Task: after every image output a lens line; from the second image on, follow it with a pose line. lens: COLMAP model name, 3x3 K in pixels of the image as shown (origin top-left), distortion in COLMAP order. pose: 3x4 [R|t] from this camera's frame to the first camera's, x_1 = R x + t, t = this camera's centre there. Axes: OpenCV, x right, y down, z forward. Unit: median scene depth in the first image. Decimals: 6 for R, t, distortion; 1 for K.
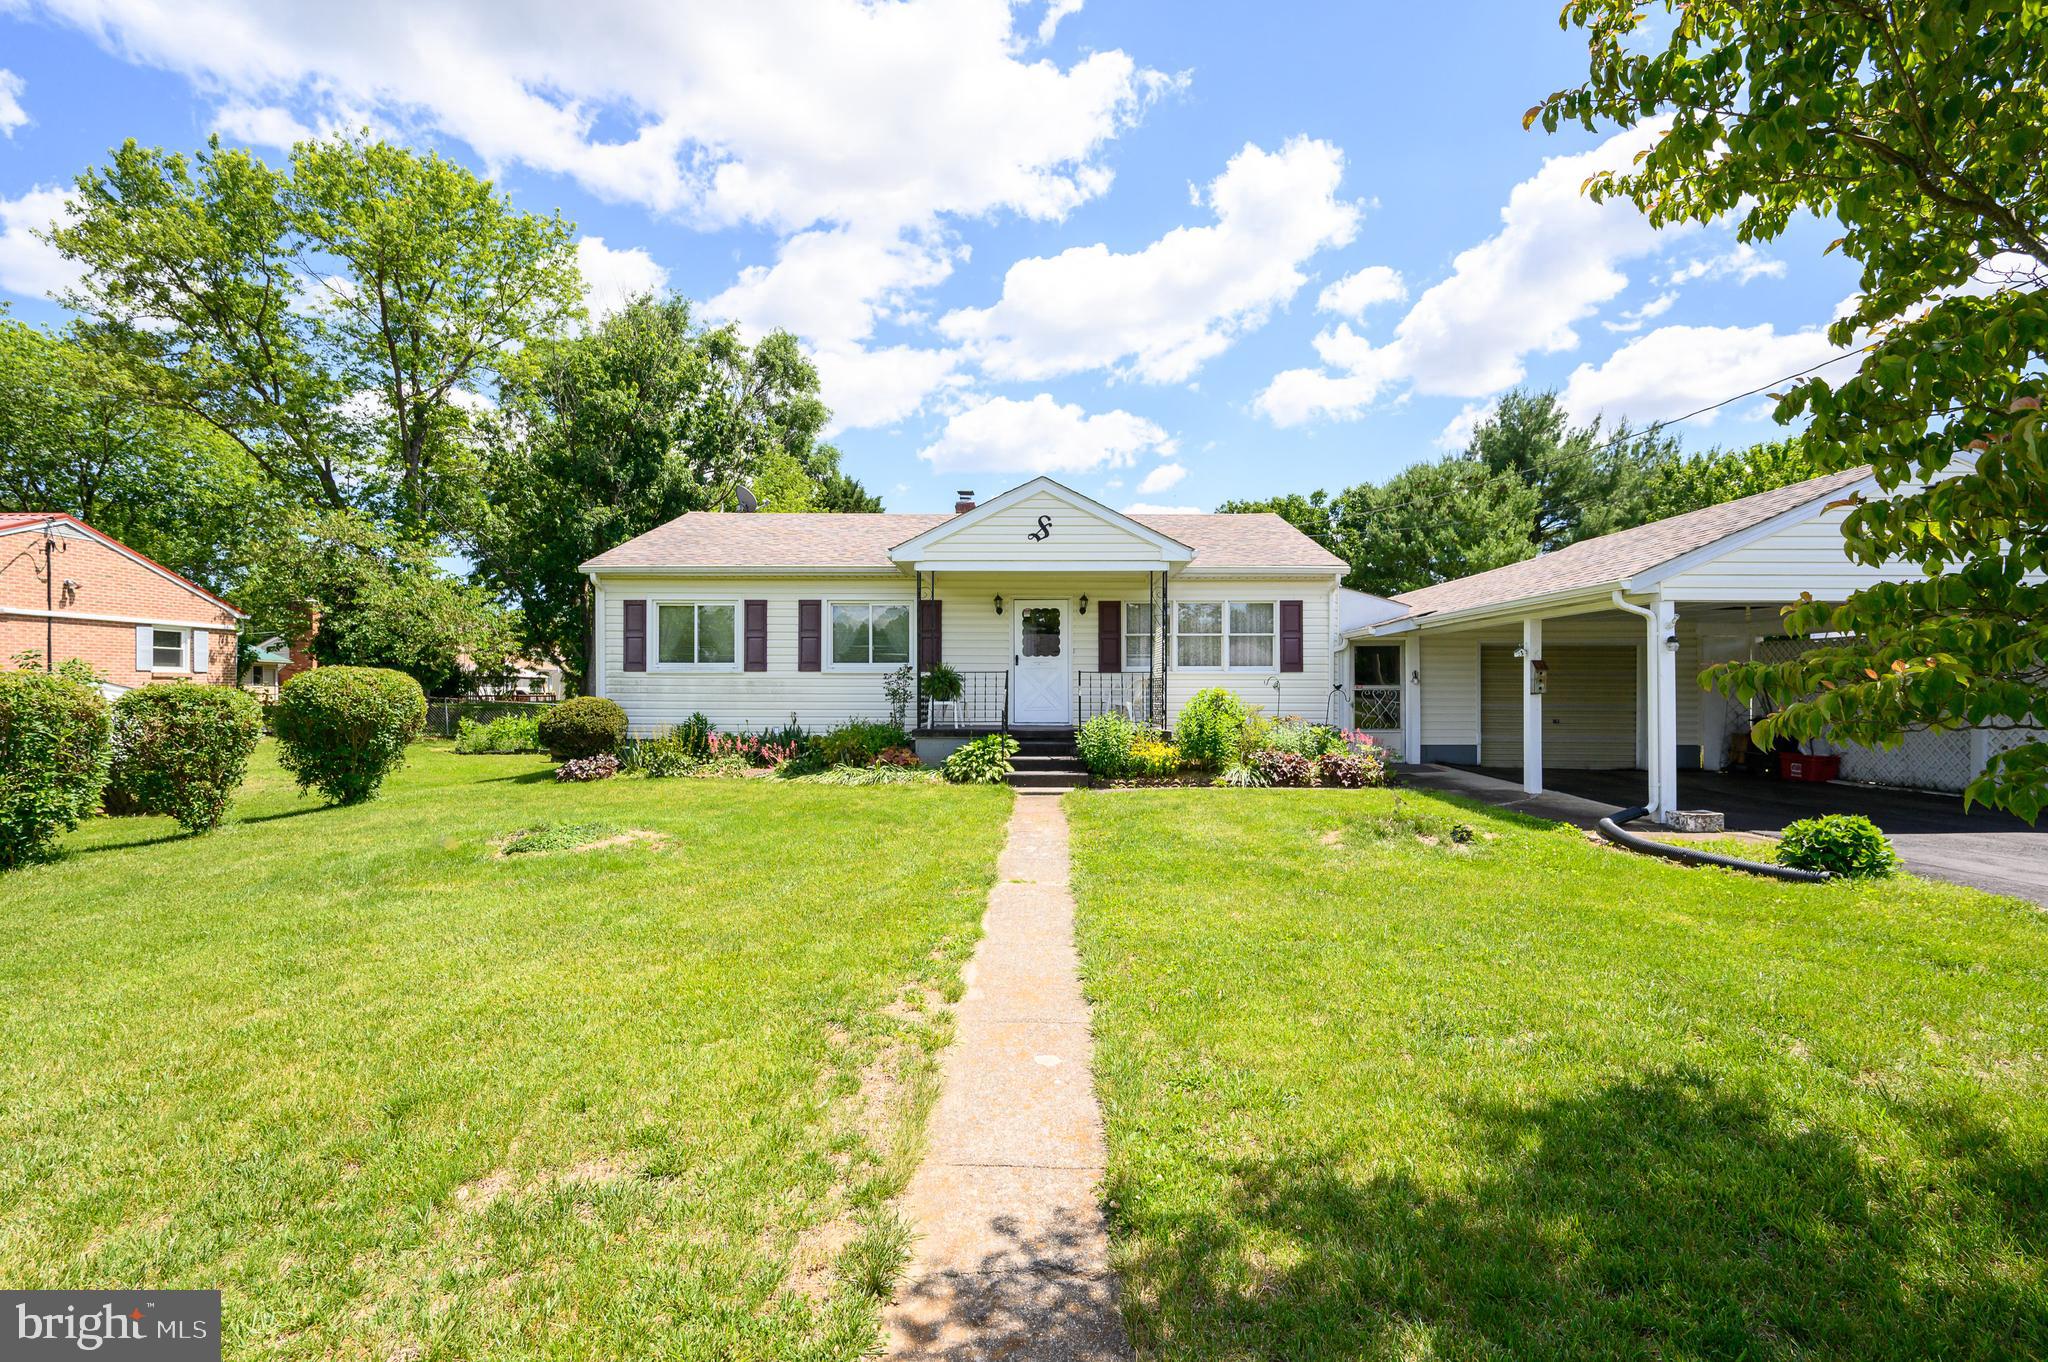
lens RADIAL K [[1015.8, 0, 1012.6], [0, 1015.8, 690.7], [0, 0, 1]] dist [-0.000542, 0.000790]
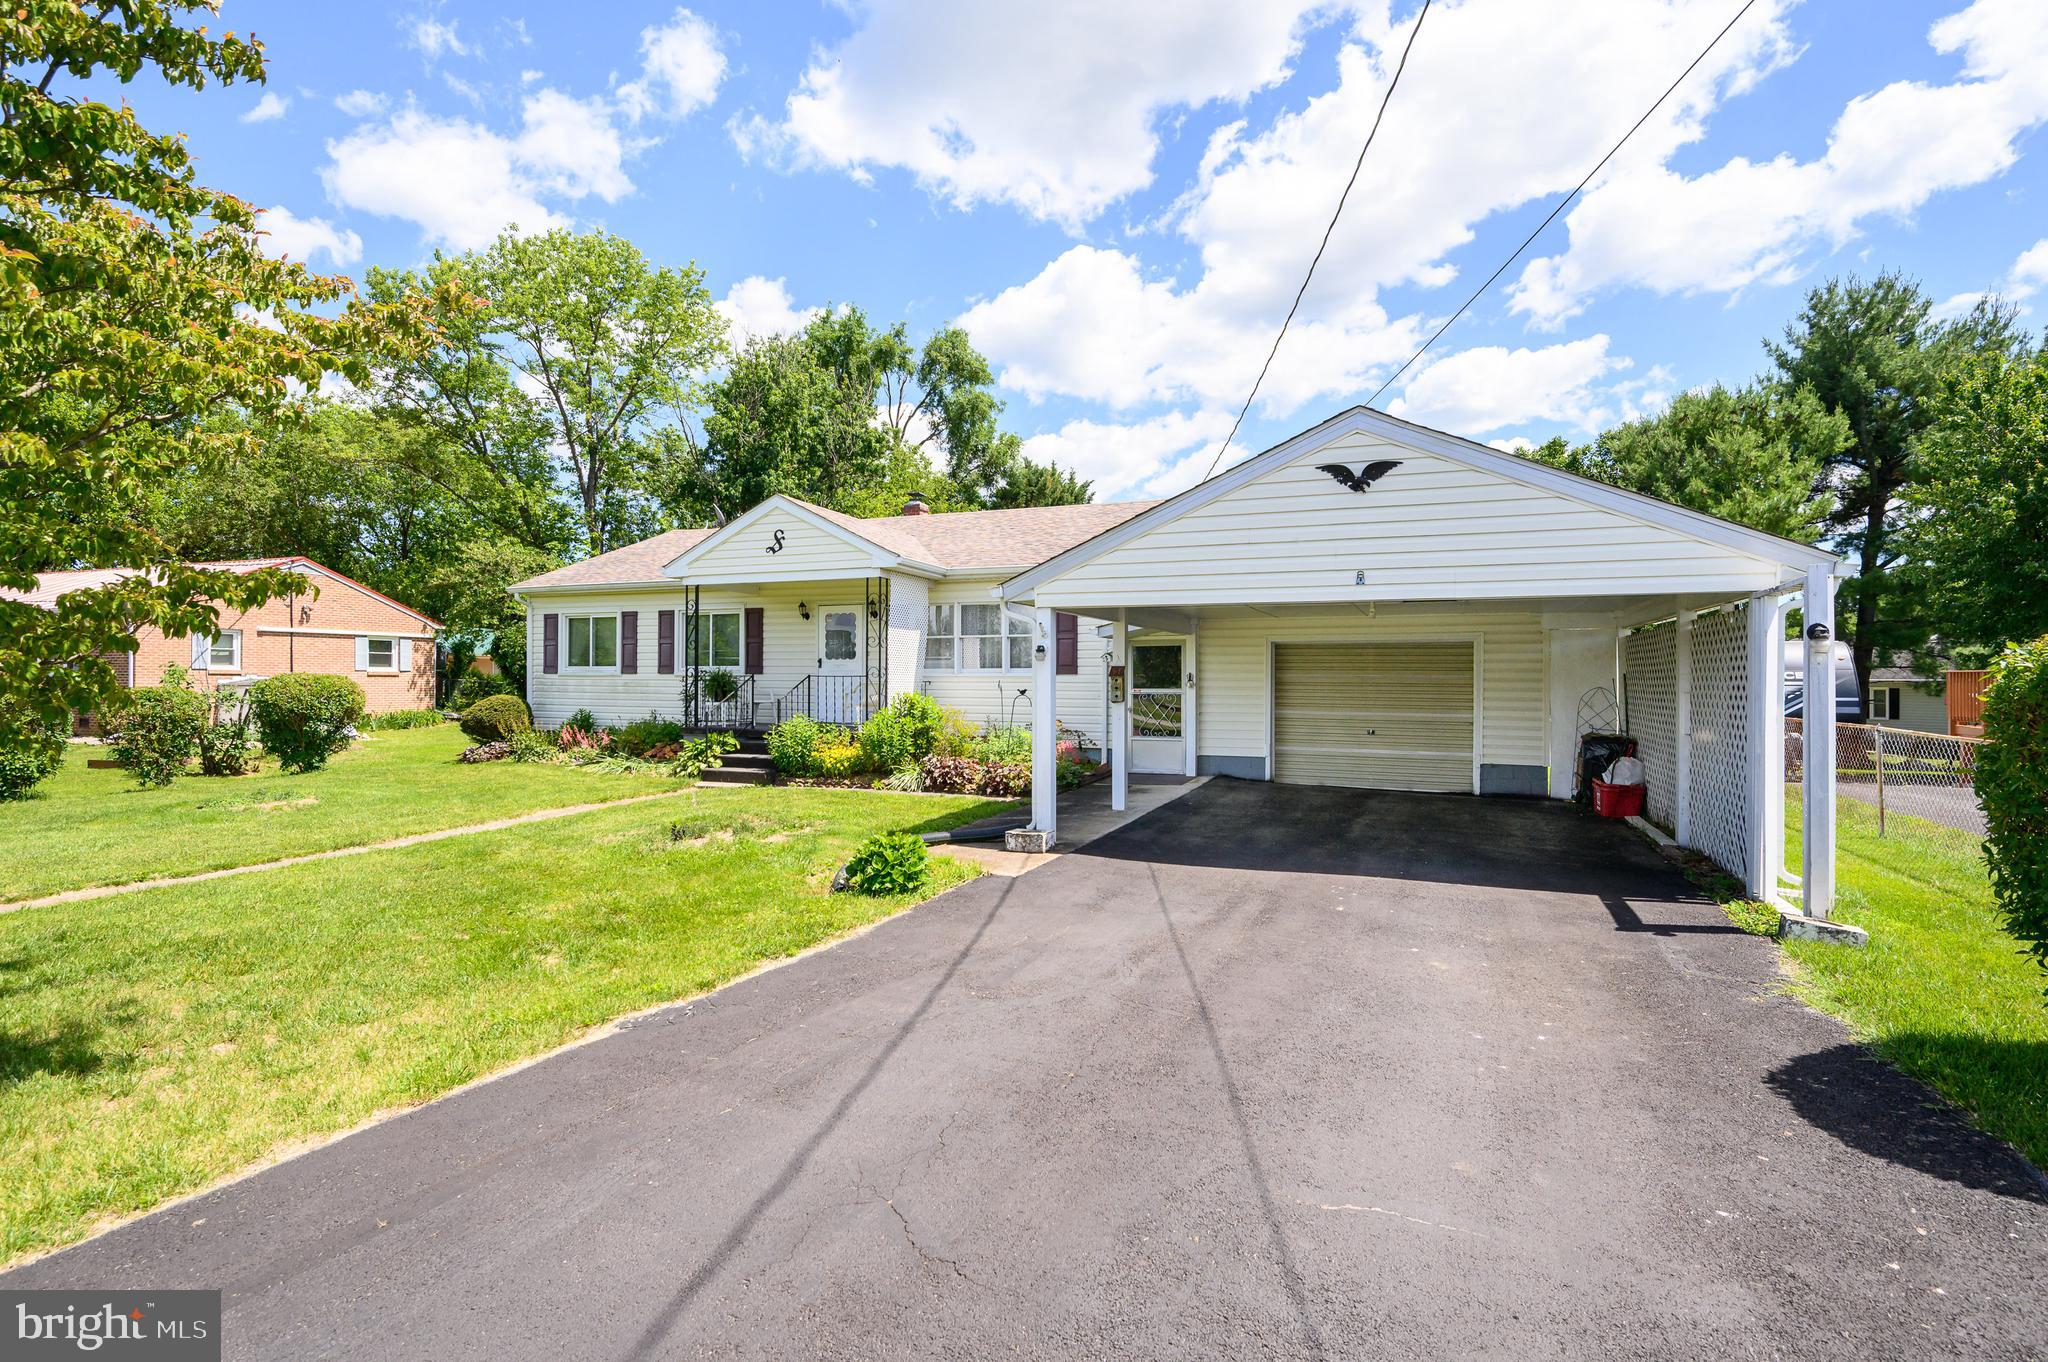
lens RADIAL K [[1100.5, 0, 1008.8], [0, 1100.5, 693.2], [0, 0, 1]] dist [-0.013995, -0.004453]
pose [[0.918201, 0.007384, -0.396047, 0.634709], [-0.002370, 0.999911, 0.013147, -0.014139], [0.396108, -0.011133, 0.918136, 0.027518]]
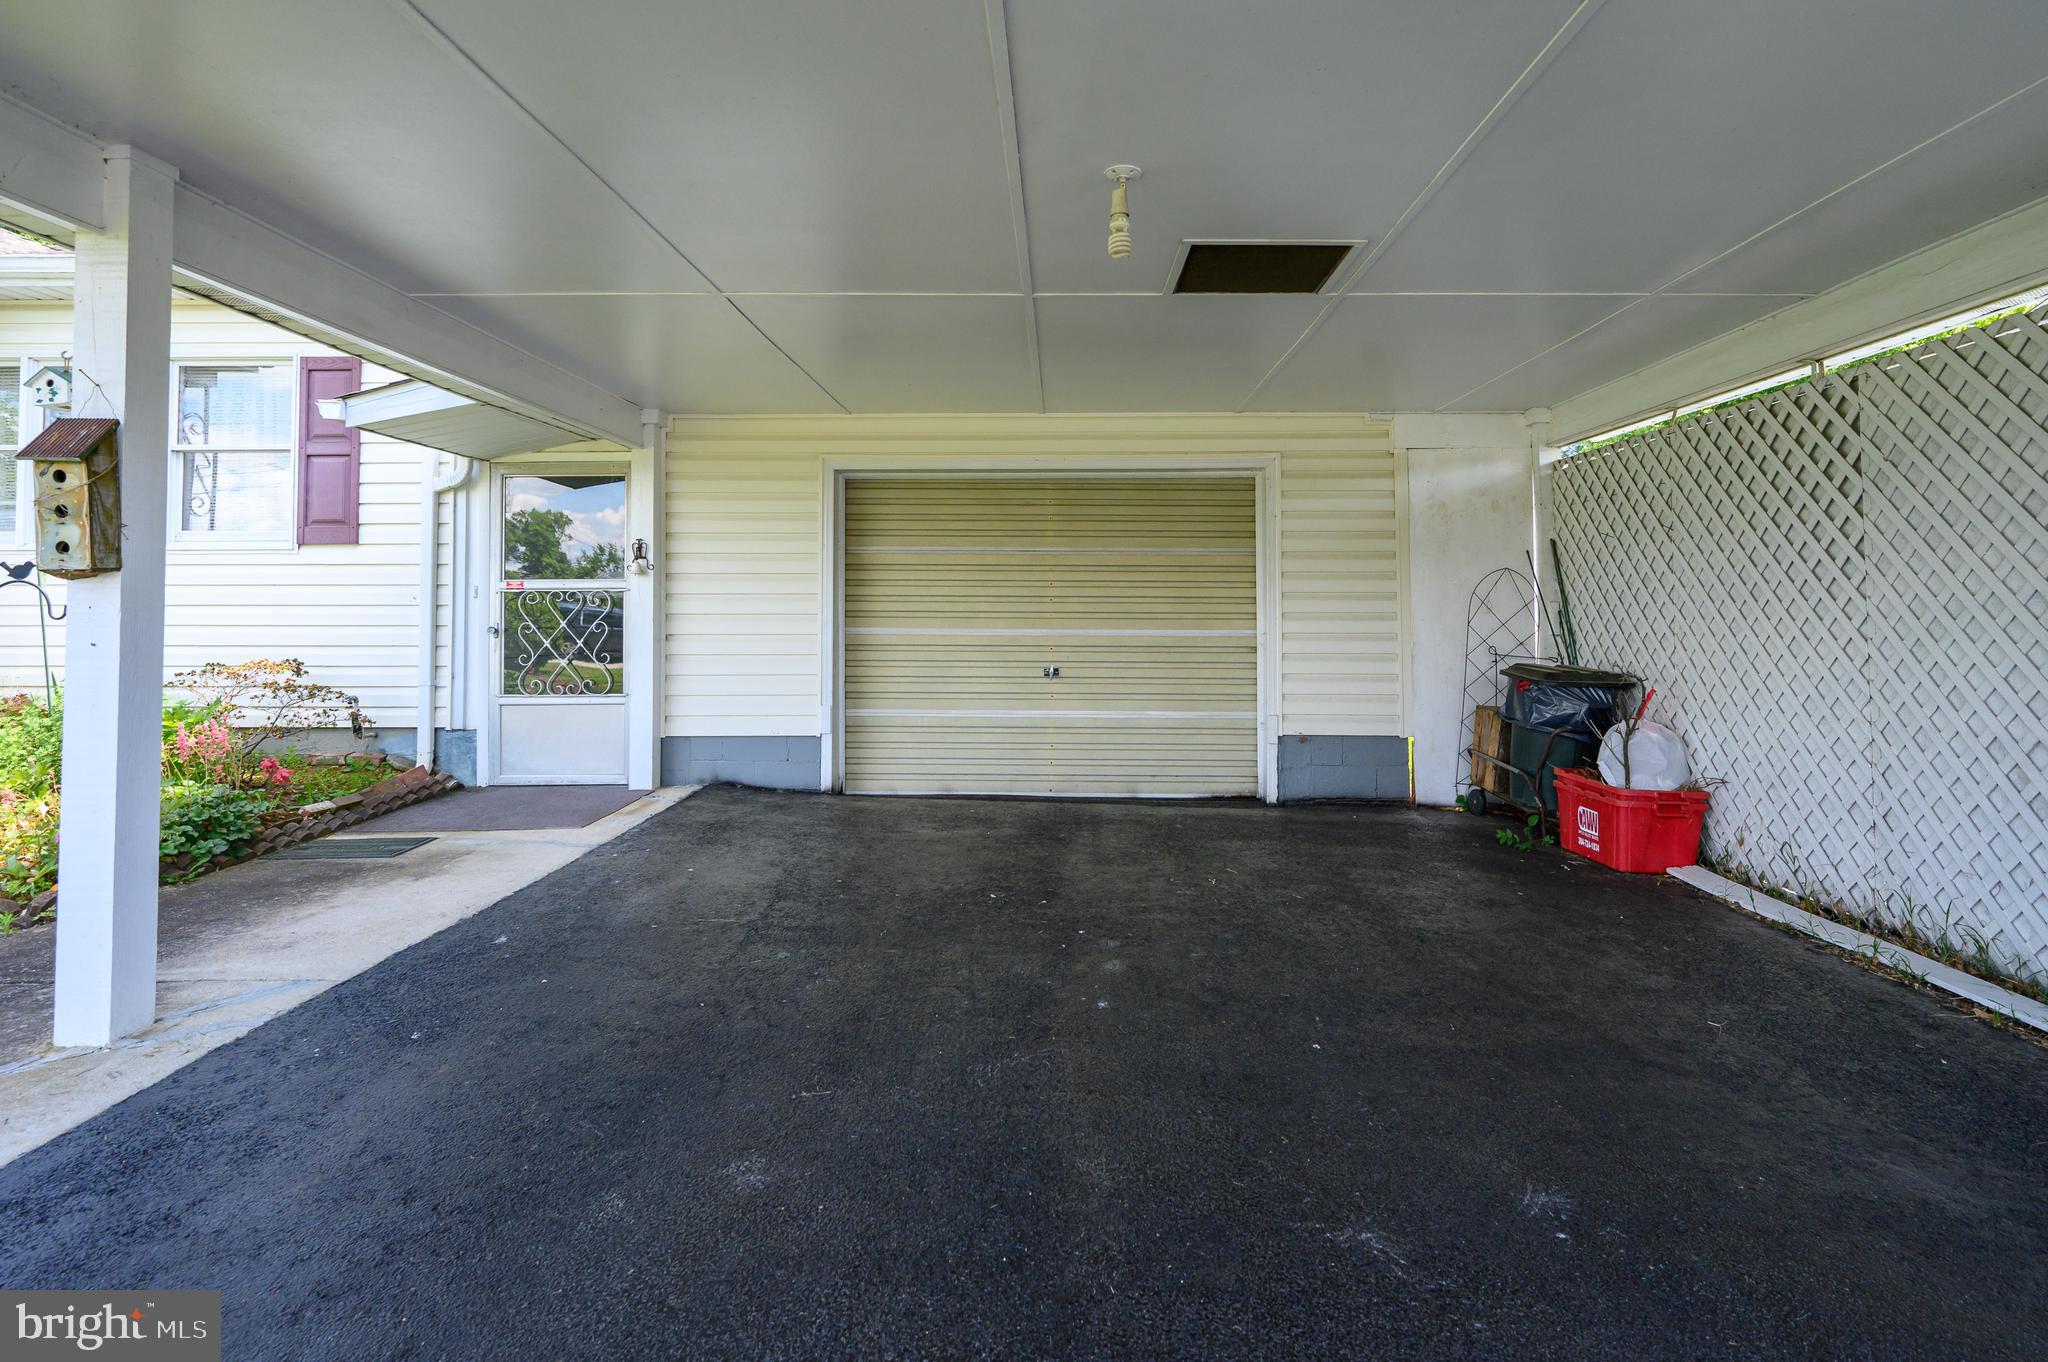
lens RADIAL K [[1100.5, 0, 1044.3], [0, 1100.5, 587.8], [0, 0, 1]] dist [-0.013995, -0.004453]
pose [[0.999957, -0.002212, -0.008954, 0.547752], [0.002080, 0.999890, -0.014715, 0.004554], [0.008986, 0.014696, 0.999852, 0.587738]]
